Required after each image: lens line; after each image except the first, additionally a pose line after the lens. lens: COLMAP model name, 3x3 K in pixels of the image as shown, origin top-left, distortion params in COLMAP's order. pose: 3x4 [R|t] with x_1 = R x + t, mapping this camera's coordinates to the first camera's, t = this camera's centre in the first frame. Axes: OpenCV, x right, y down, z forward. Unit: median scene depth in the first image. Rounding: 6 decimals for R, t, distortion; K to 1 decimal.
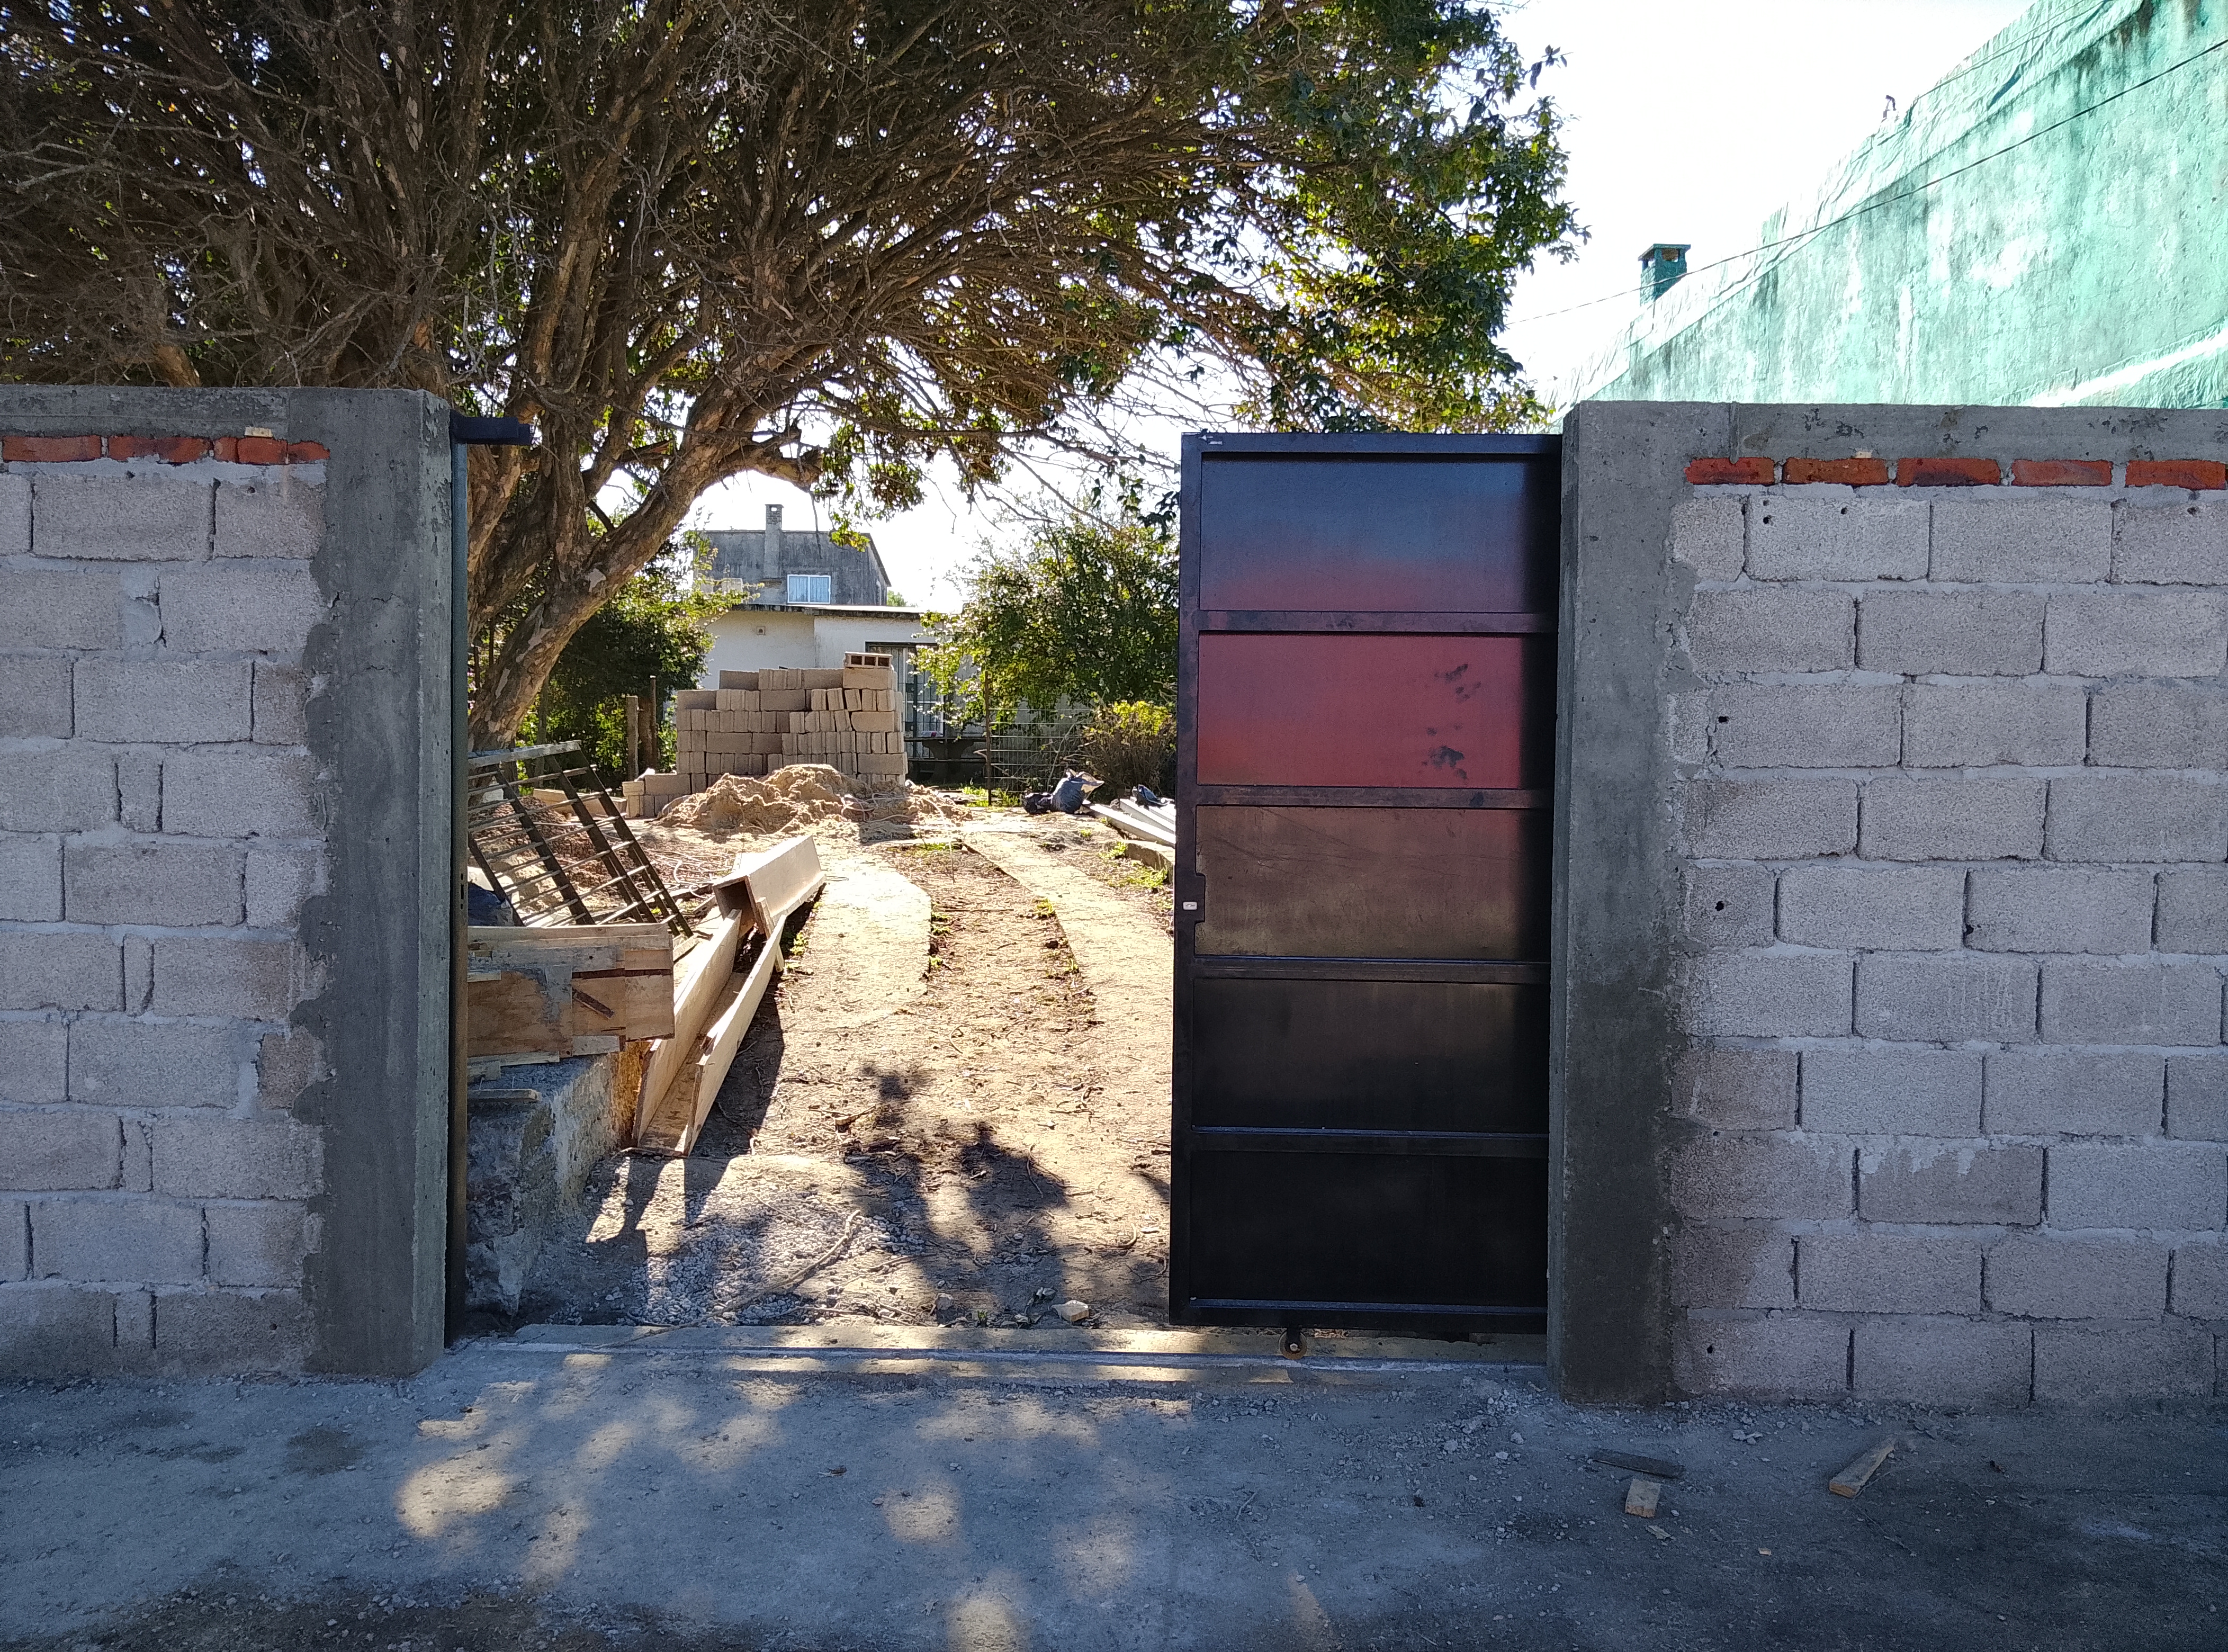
lens RADIAL K [[1635.6, 0, 1111.2], [0, 1635.6, 829.1], [0, 0, 1]] dist [0.037317, -0.051836]
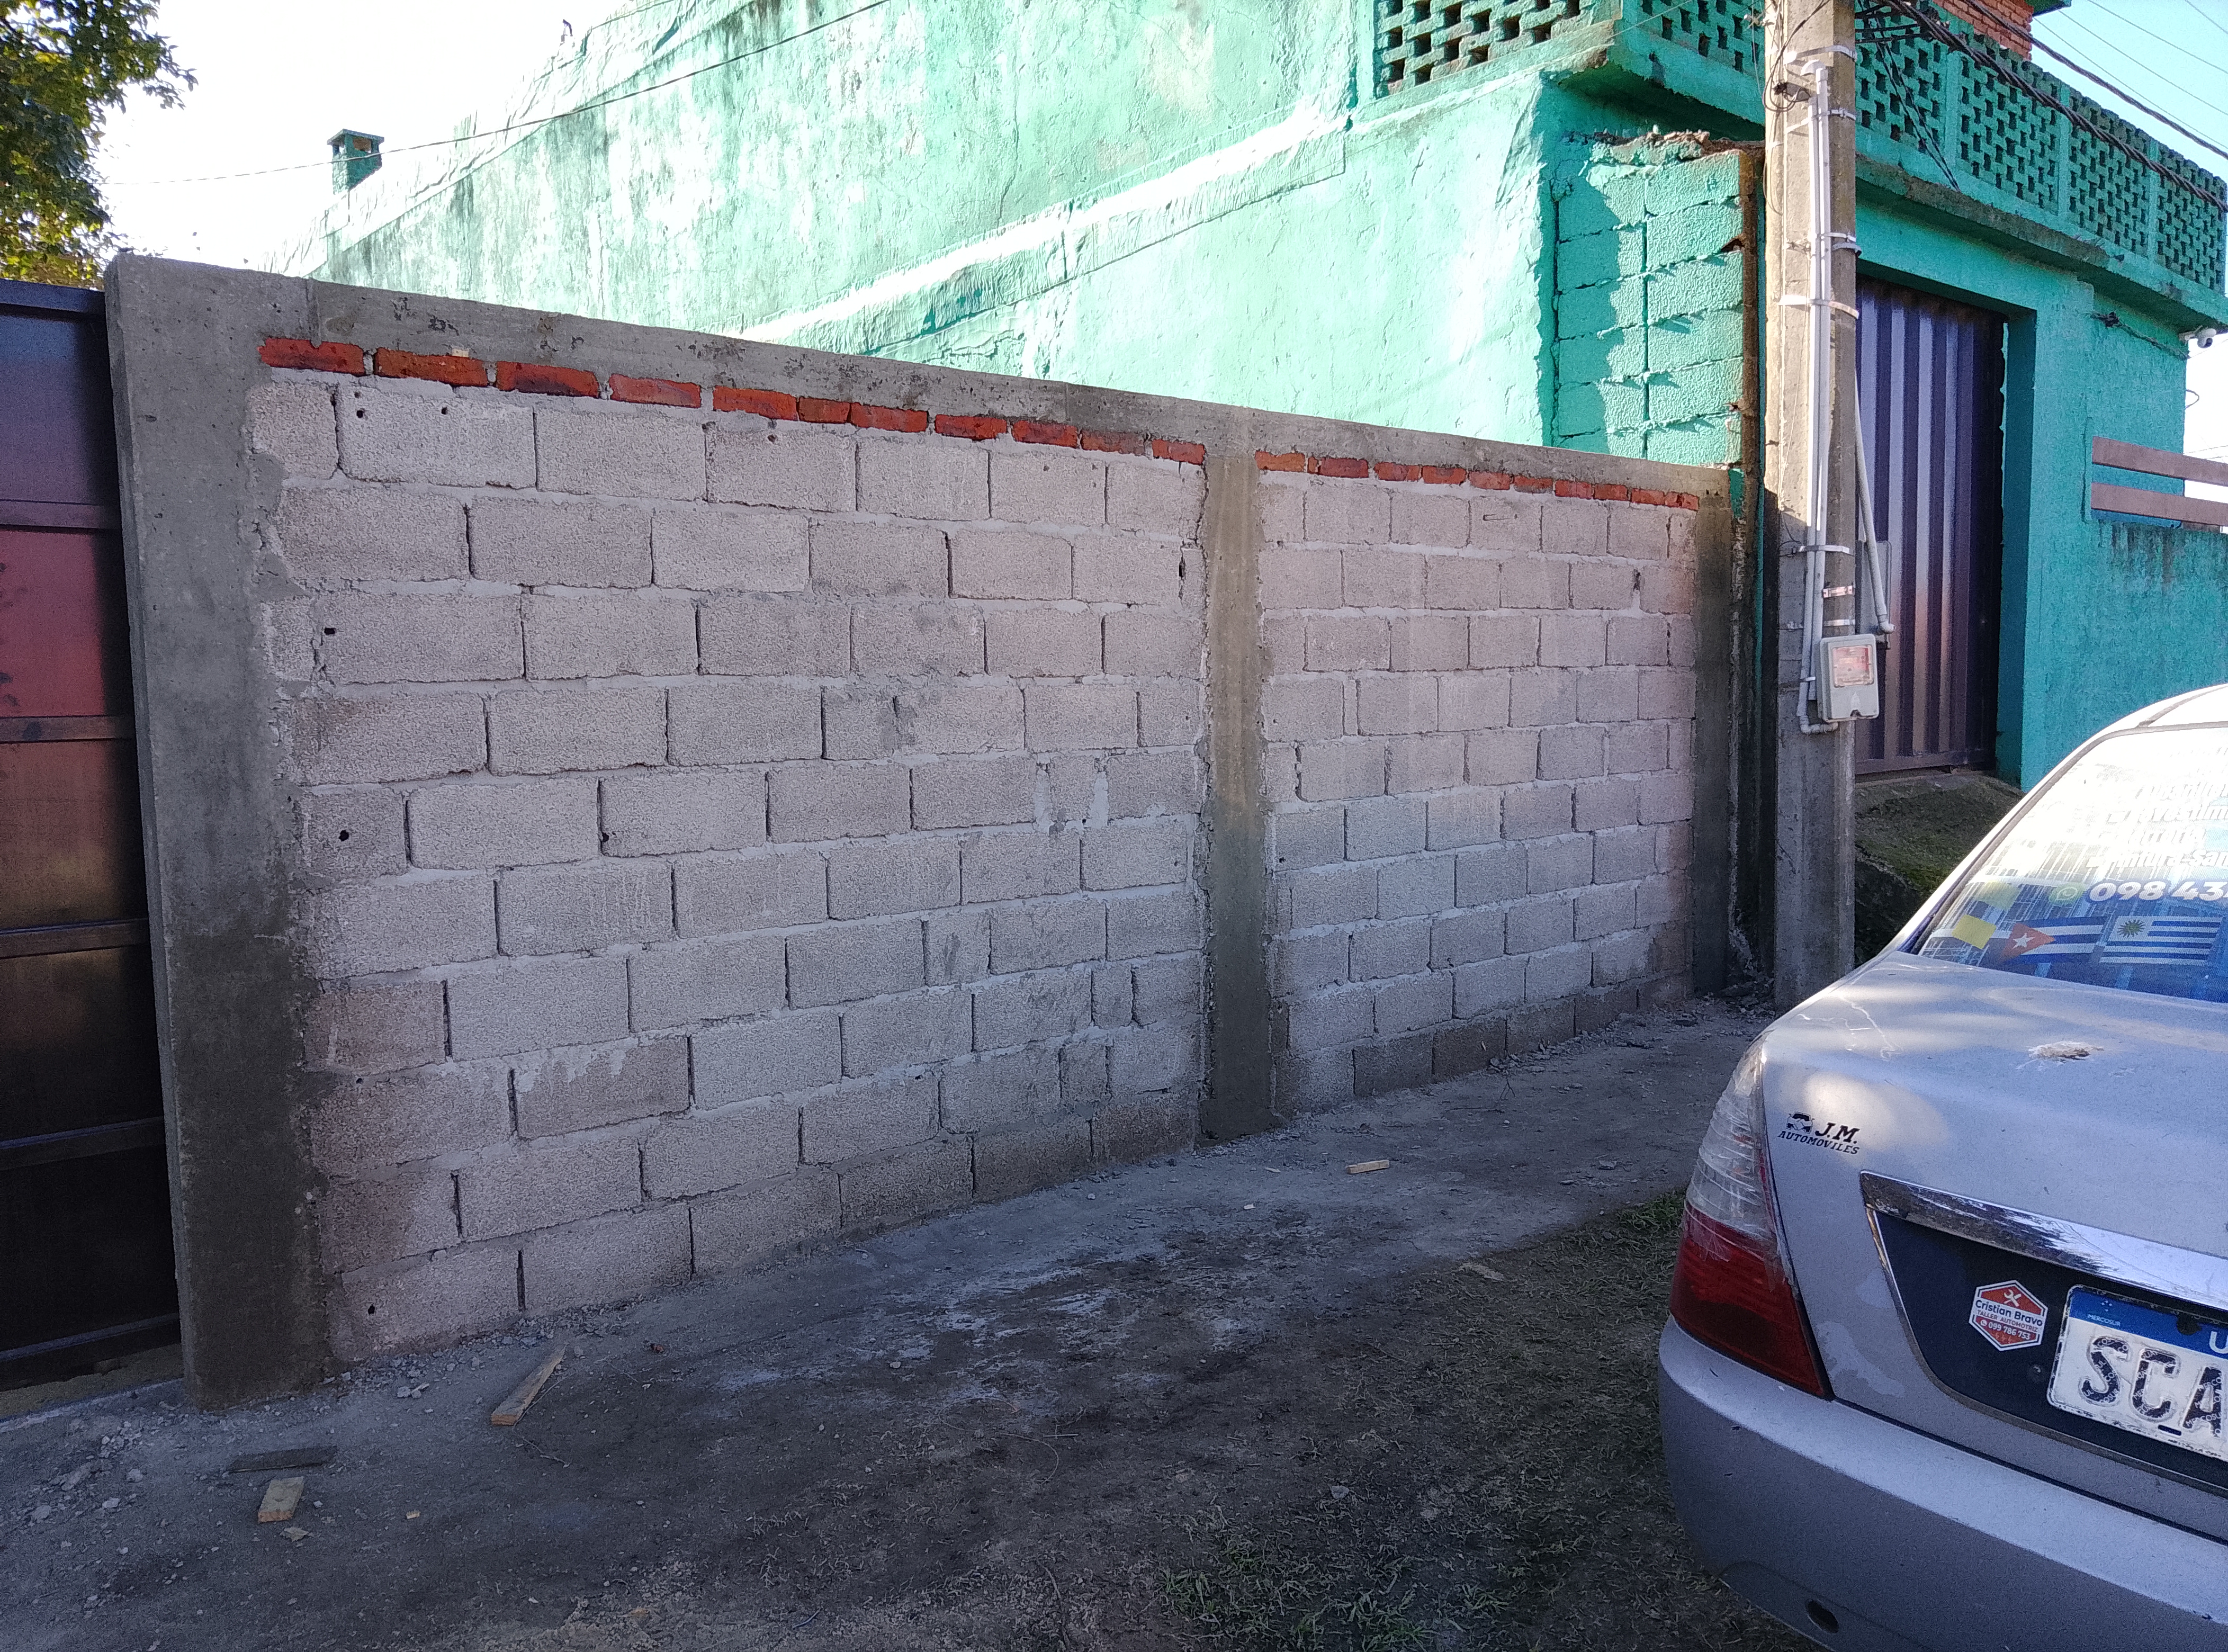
lens RADIAL K [[1635.6, 0, 1094.0], [0, 1635.6, 828.1], [0, 0, 1]] dist [0.037317, -0.051836]
pose [[0.758684, -0.082033, 0.646273, 0.093987], [0.051426, 0.996486, 0.066116, 0.003401], [-0.649425, -0.016926, 0.760237, 0.028850]]
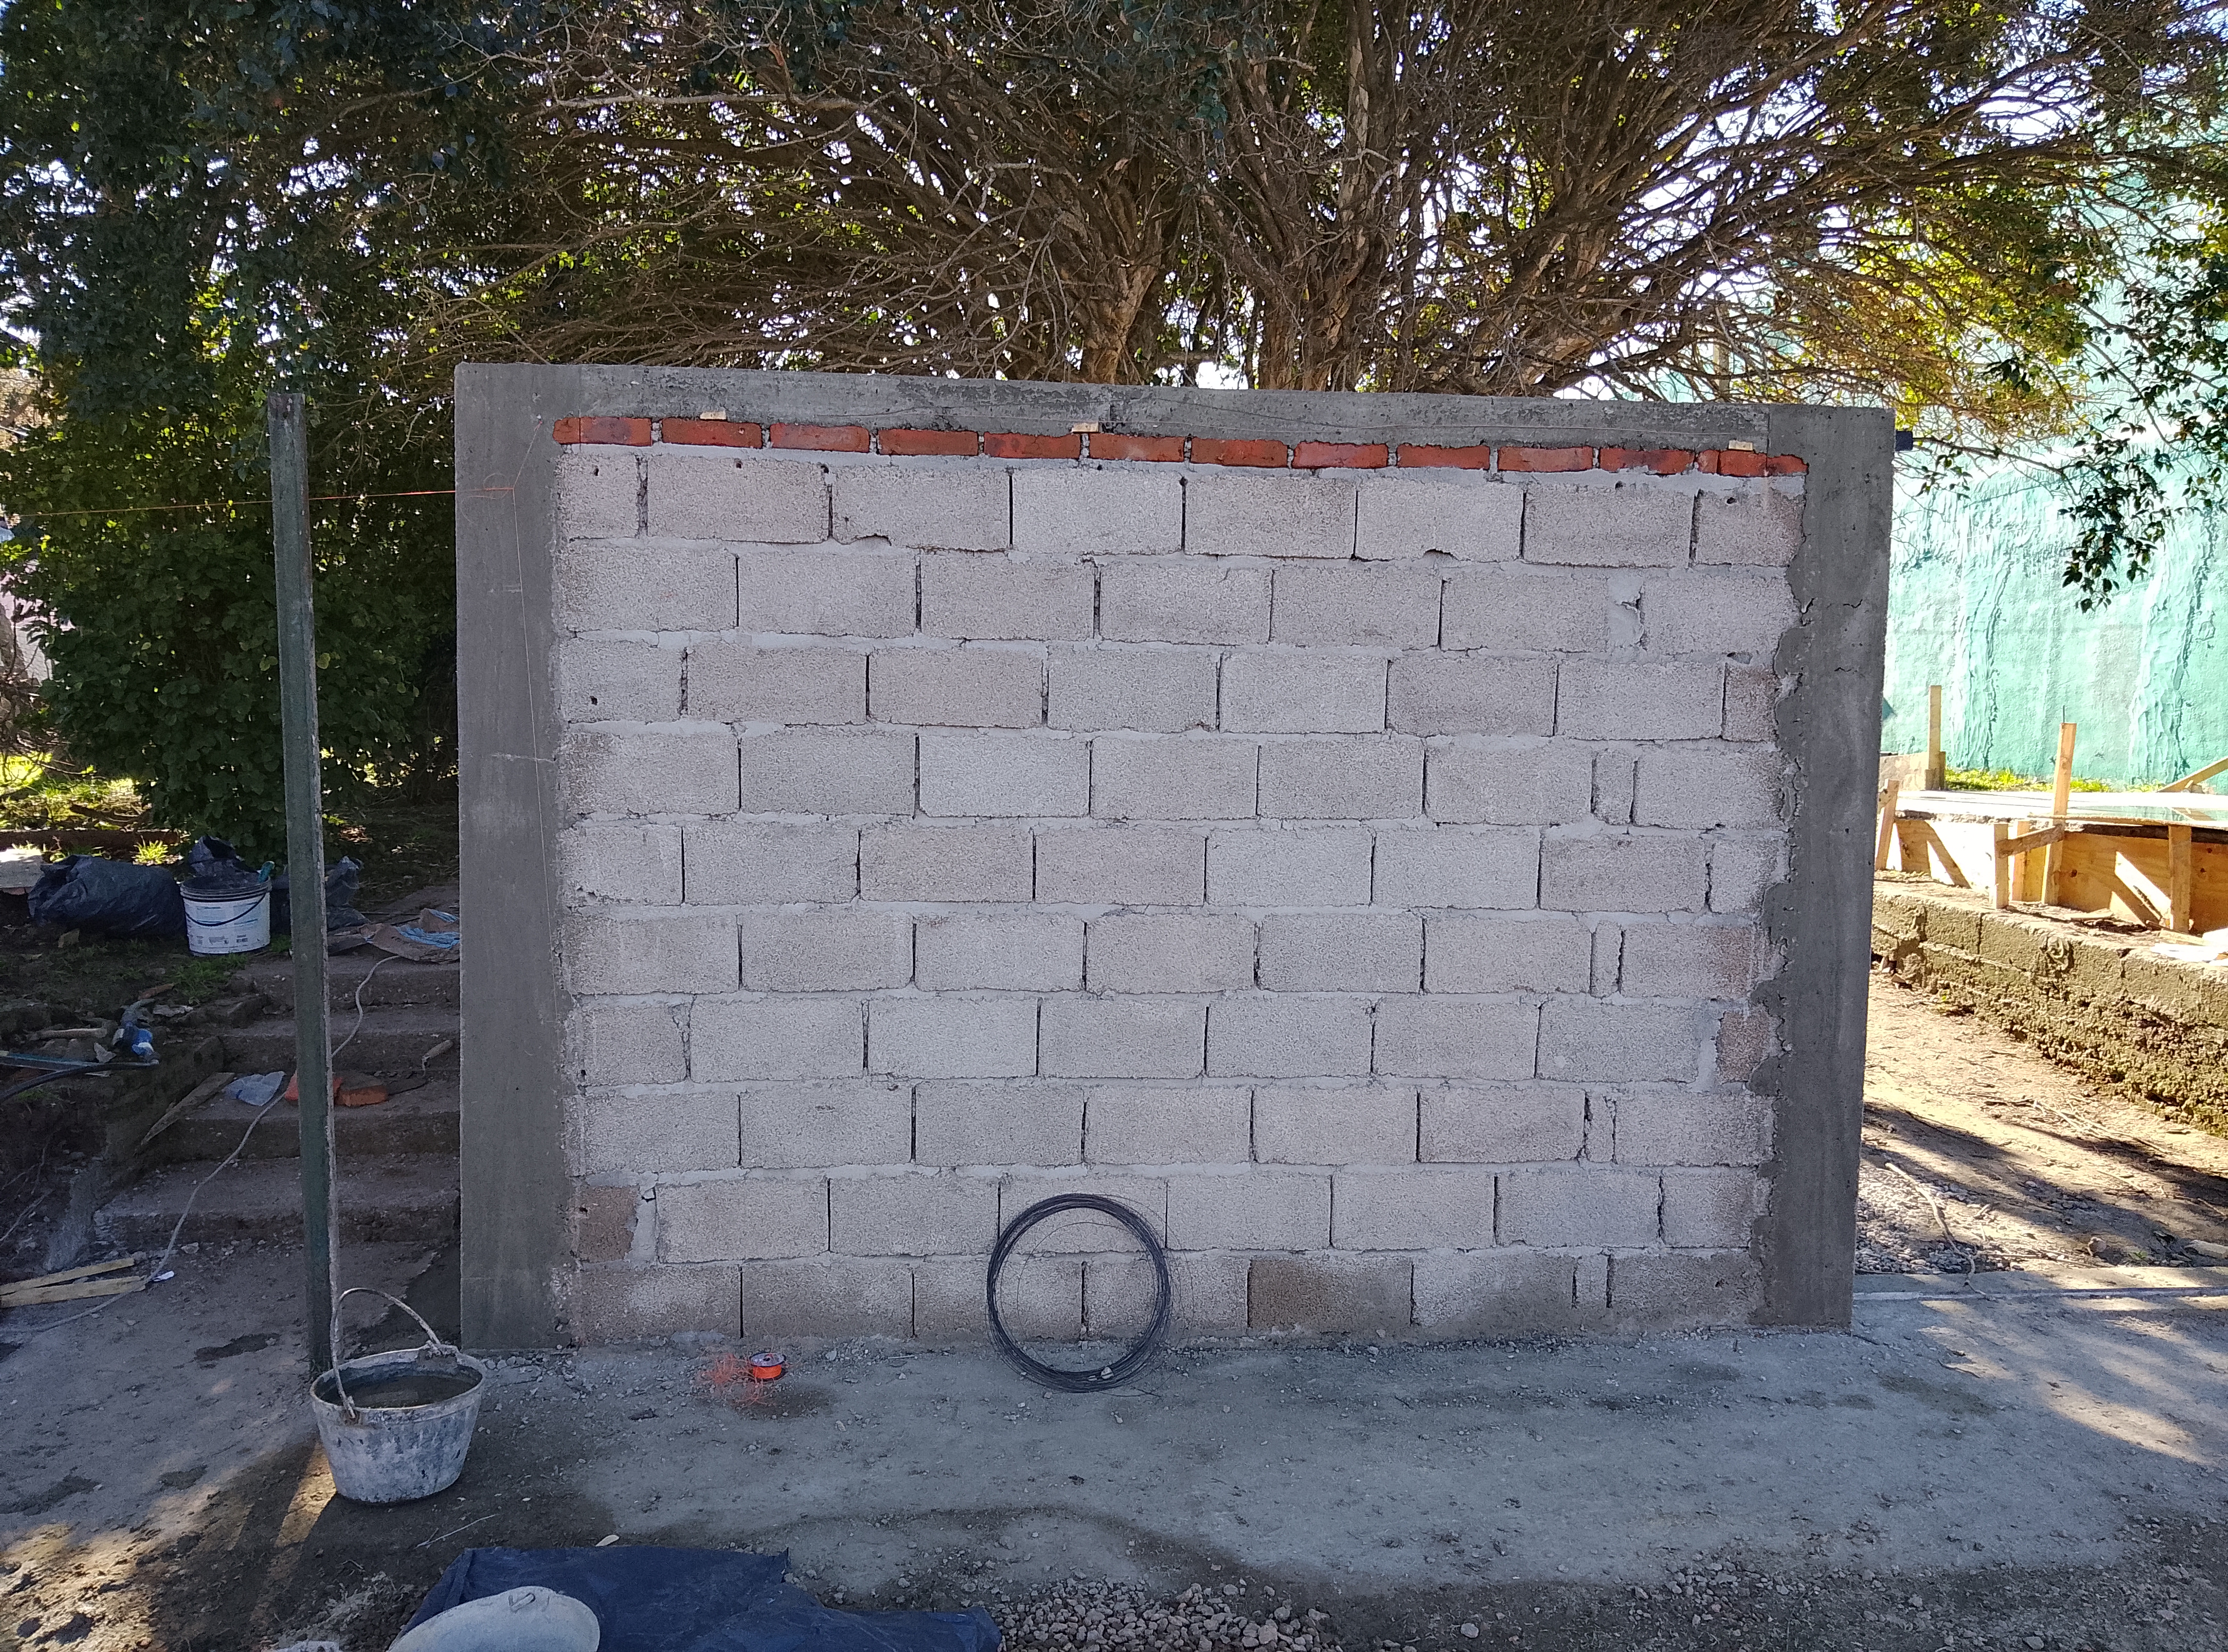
lens RADIAL K [[1635.6, 0, 1116.6], [0, 1635.6, 831.0], [0, 0, 1]] dist [0.037317, -0.051836]
pose [[0.995087, -0.006422, 0.098798, -1.013748], [0.003106, 0.999428, 0.033682, -0.030592], [-0.098957, -0.033210, 0.994537, -0.017767]]
